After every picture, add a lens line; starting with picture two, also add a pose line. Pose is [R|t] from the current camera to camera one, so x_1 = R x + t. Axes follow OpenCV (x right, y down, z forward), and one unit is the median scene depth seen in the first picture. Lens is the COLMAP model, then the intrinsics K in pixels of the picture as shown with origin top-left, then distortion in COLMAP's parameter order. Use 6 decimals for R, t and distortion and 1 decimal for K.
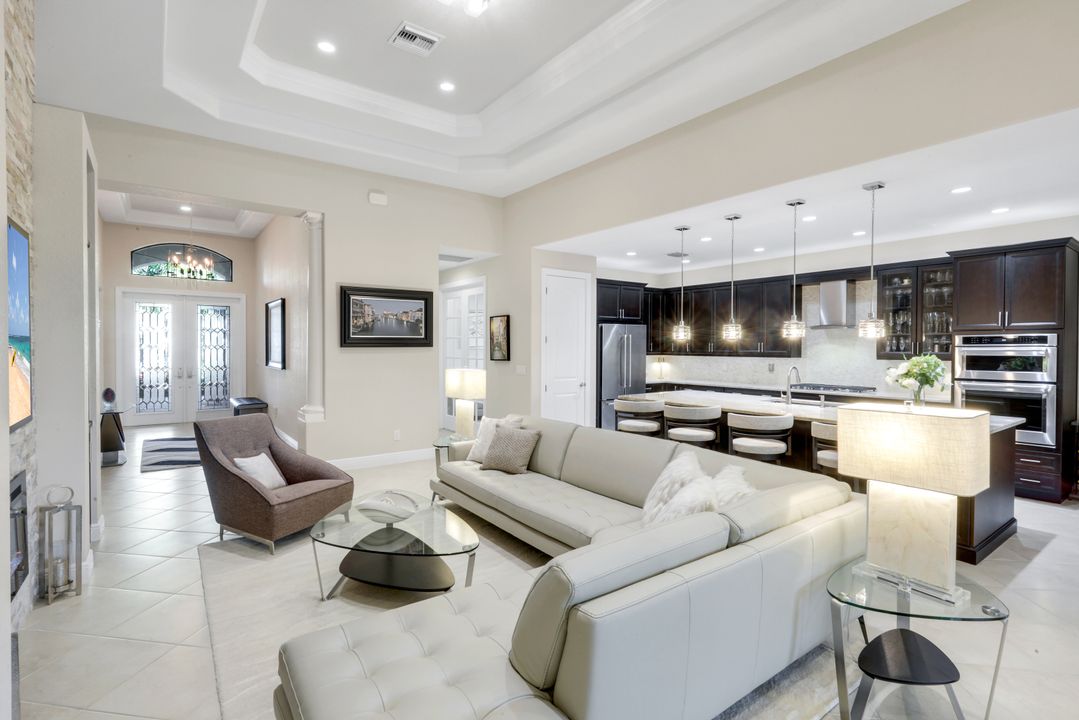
lens RADIAL K [[510.9, 0, 538.3], [0, 510.9, 354.1], [0, 0, 1]] dist [0.001528, 0.000459]
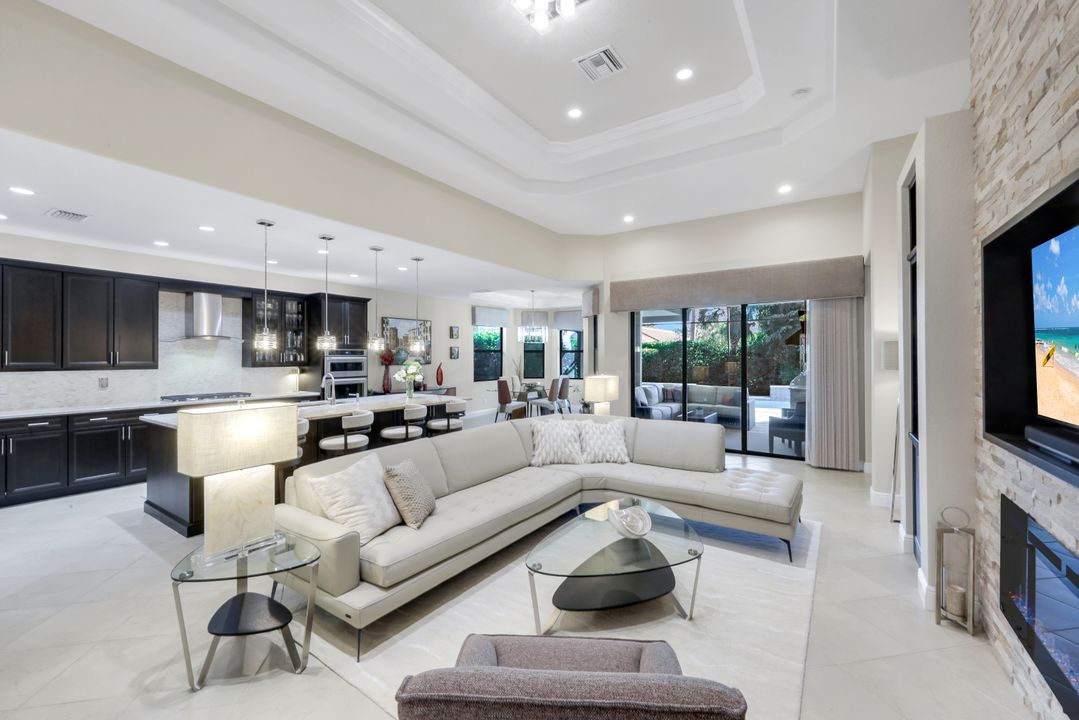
lens RADIAL K [[441.7, 0, 536.3], [0, 441.7, 355.6], [0, 0, 1]] dist [0.000289, -0.000485]
pose [[-0.340161, 0.000520, 0.940367, -0.617251], [0.013039, 0.999906, 0.004164, -0.014989], [-0.940277, 0.013678, -0.340136, 0.863086]]
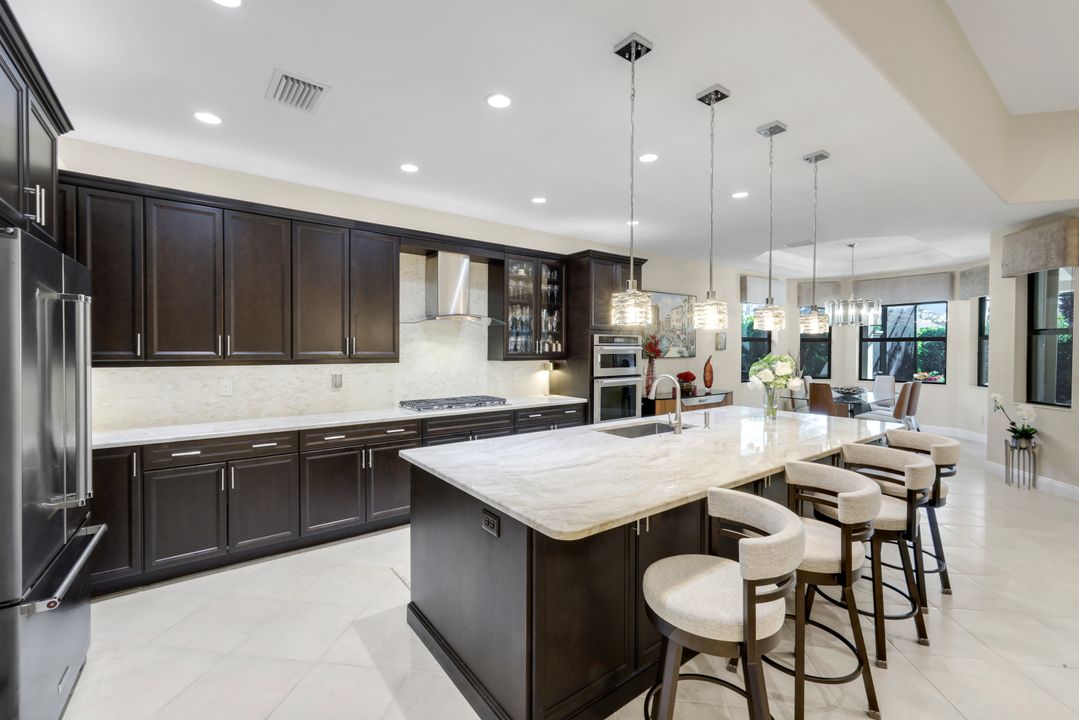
lens RADIAL K [[458.6, 0, 535.7], [0, 458.6, 356.2], [0, 0, 1]] dist [0.002240, -0.000285]
pose [[-0.014098, -0.020402, 0.999692, -0.086313], [0.010710, 0.999731, 0.020554, -0.013993], [-0.999843, 0.010996, -0.013876, 1.135046]]
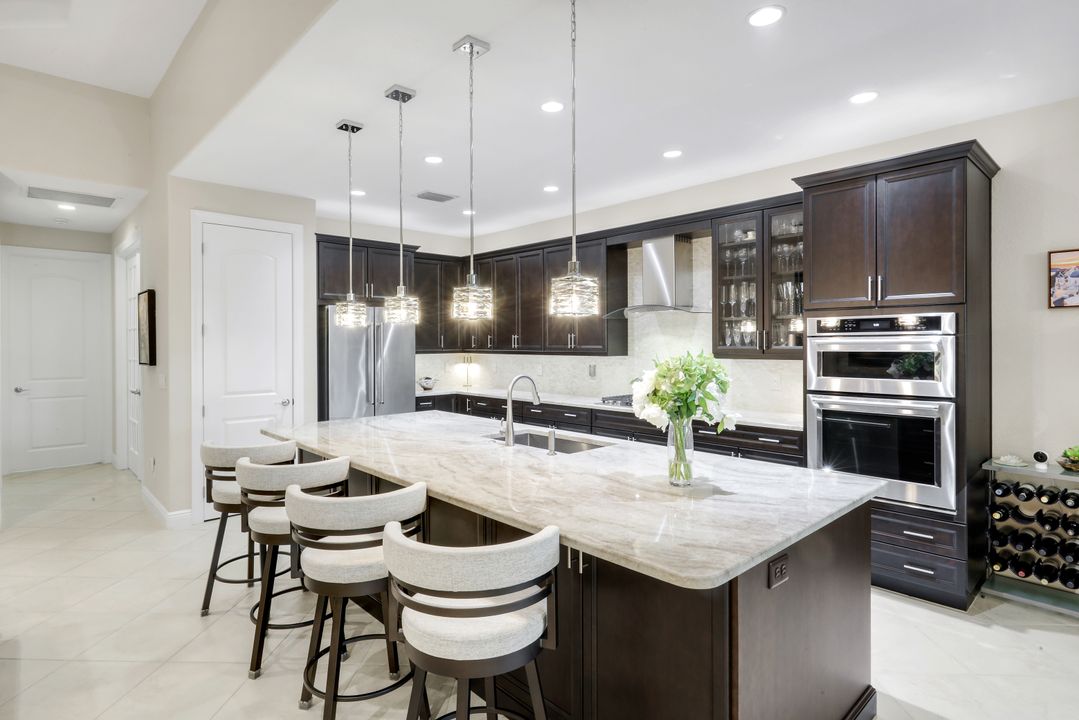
lens RADIAL K [[565.2, 0, 535.5], [0, 565.2, 344.0], [0, 0, 1]] dist [0.000616, -0.000474]
pose [[0.993250, -0.007227, 0.115764, 0.426854], [0.008528, 0.999906, -0.010750, -0.002088], [-0.115676, 0.011665, 0.993219, 0.385843]]
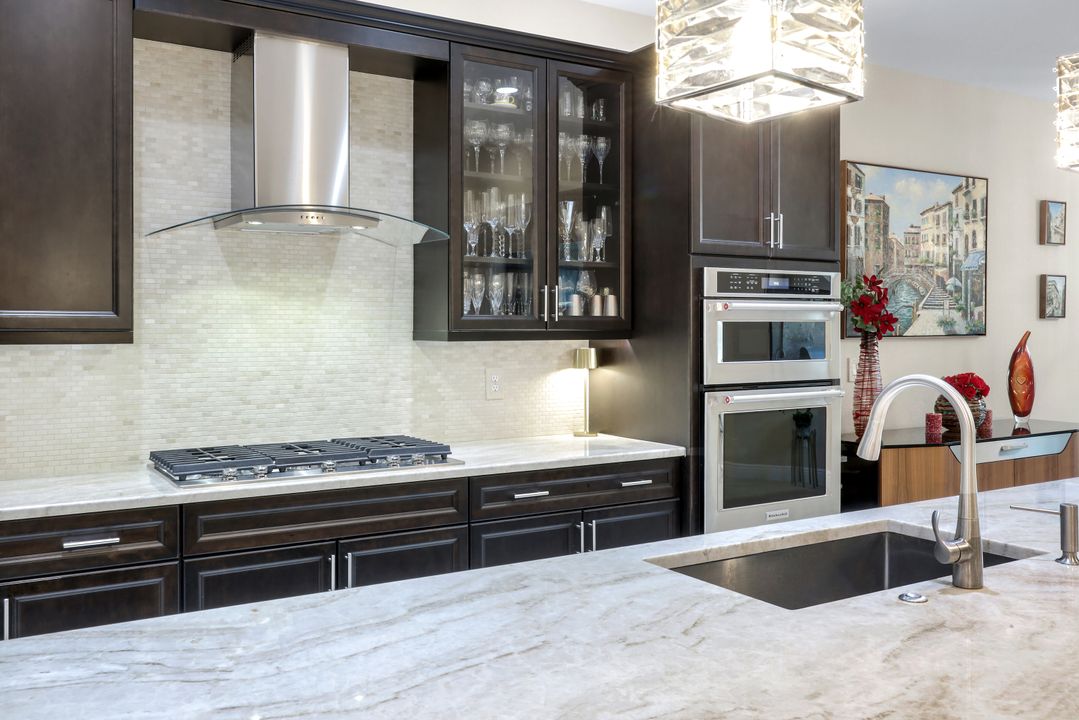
lens RADIAL K [[953.6, 0, 537.4], [0, 953.6, 332.0], [0, 0, 1]] dist [0.003405, 0.000034]
pose [[0.073728, -0.004760, 0.997267, 0.135229], [0.015215, 0.999878, 0.003647, 0.004833], [-0.997162, 0.014905, 0.073792, 1.075057]]
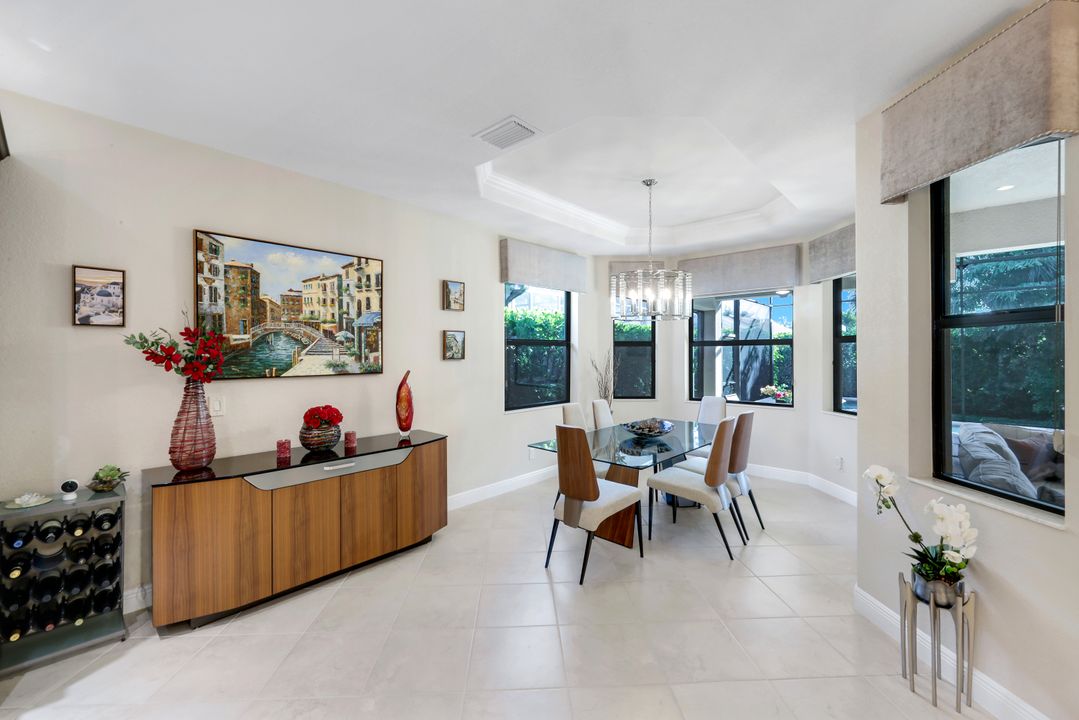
lens RADIAL K [[441.7, 0, 536.2], [0, 441.7, 355.1], [0, 0, 1]] dist [0.000289, -0.000485]
pose [[-0.195274, -0.003546, 0.980742, 0.515059], [0.012344, 0.999905, 0.006073, -0.008990], [-0.980671, 0.013292, -0.195212, 0.552213]]
